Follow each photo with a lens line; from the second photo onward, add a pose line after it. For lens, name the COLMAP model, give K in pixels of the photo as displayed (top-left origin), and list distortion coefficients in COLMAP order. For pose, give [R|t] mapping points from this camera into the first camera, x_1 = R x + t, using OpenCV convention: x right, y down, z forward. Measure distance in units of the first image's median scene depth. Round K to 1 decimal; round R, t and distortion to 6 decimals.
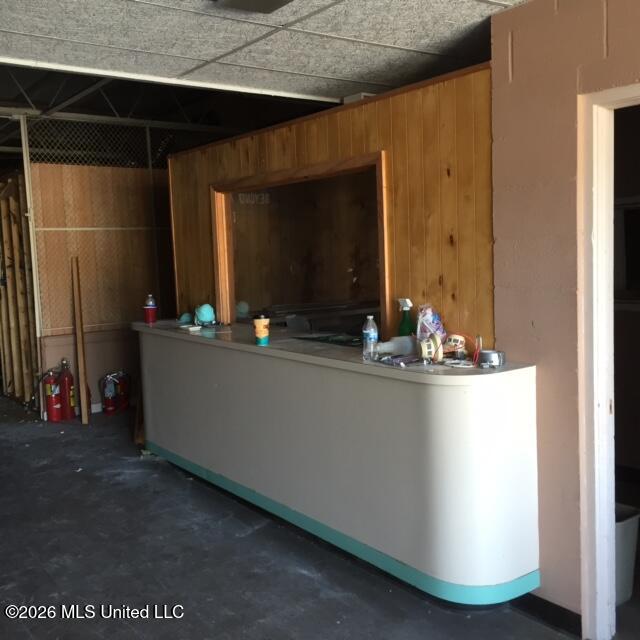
lens RADIAL K [[735.9, 0, 320.0], [0, 735.9, 320.0], [0, 0, 1]] dist [0.056839, -0.057349]
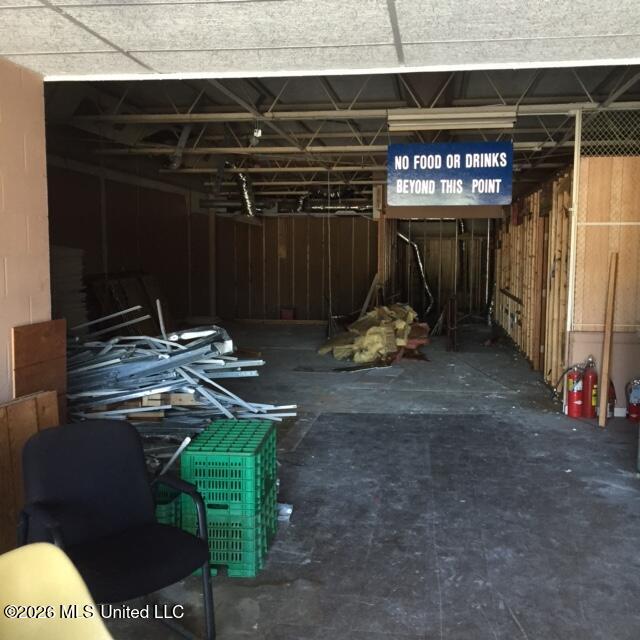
lens RADIAL K [[735.9, 0, 320.0], [0, 735.9, 320.0], [0, 0, 1]] dist [0.056839, -0.057349]
pose [[0.705362, 0.106986, -0.700727, 0.086471], [-0.097014, 0.993813, 0.054079, -0.013802], [0.702177, 0.029835, 0.711377, 0.049729]]
